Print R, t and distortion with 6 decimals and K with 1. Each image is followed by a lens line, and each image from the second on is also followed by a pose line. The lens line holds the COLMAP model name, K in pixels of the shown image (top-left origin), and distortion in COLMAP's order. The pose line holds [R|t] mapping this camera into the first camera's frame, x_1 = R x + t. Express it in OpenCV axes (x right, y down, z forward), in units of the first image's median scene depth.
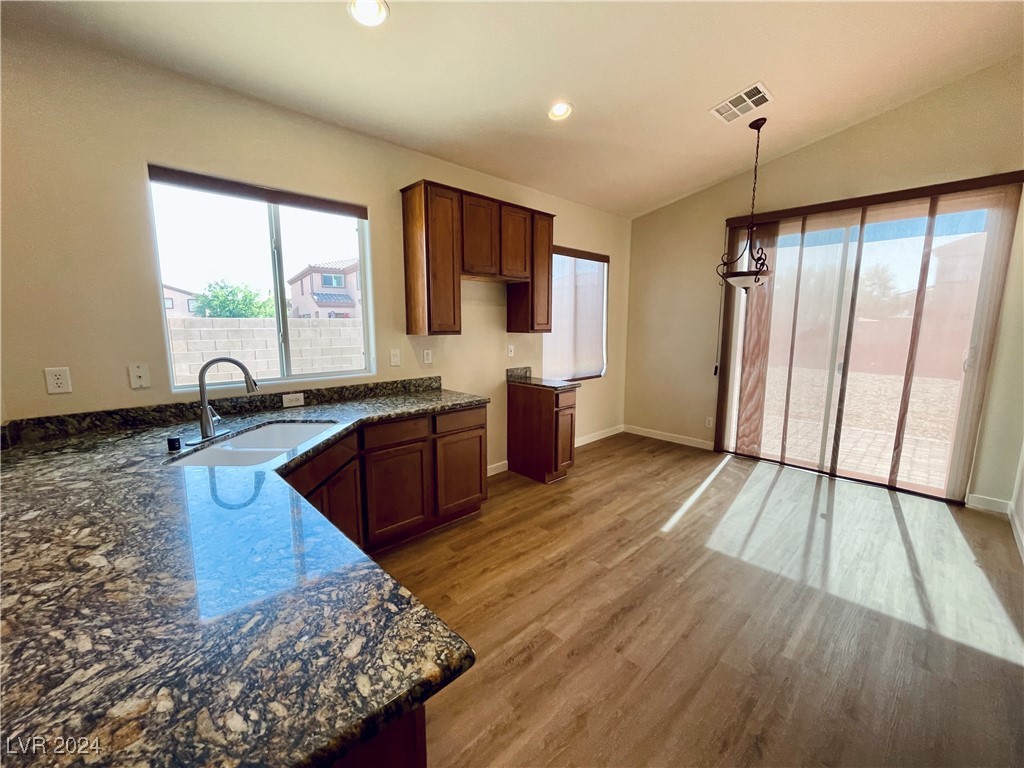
lens RADIAL K [[416.3, 0, 514.0], [0, 416.3, 382.0], [0, 0, 1]] dist [-0.001598, -0.000768]
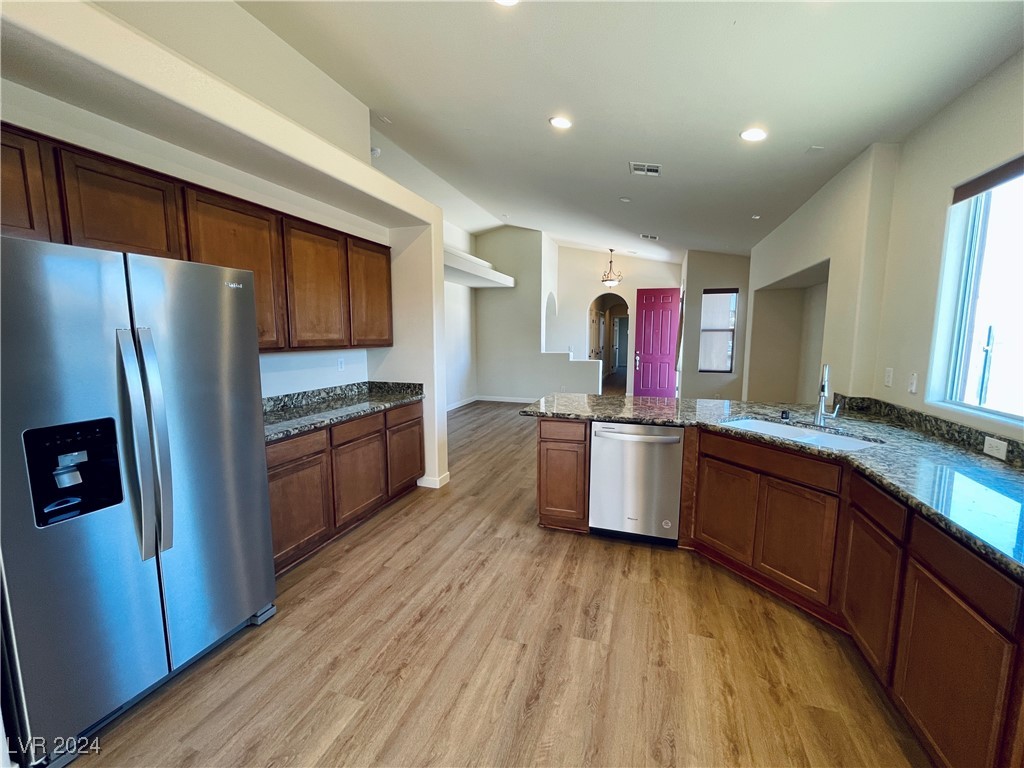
lens RADIAL K [[416.3, 0, 513.7], [0, 416.3, 383.1], [0, 0, 1]] dist [-0.001598, -0.000768]
pose [[-0.886908, 0.052347, -0.458970, 0.409288], [-0.067527, 0.968194, 0.240914, -0.142791], [0.456983, 0.244661, -0.855165, 0.976553]]
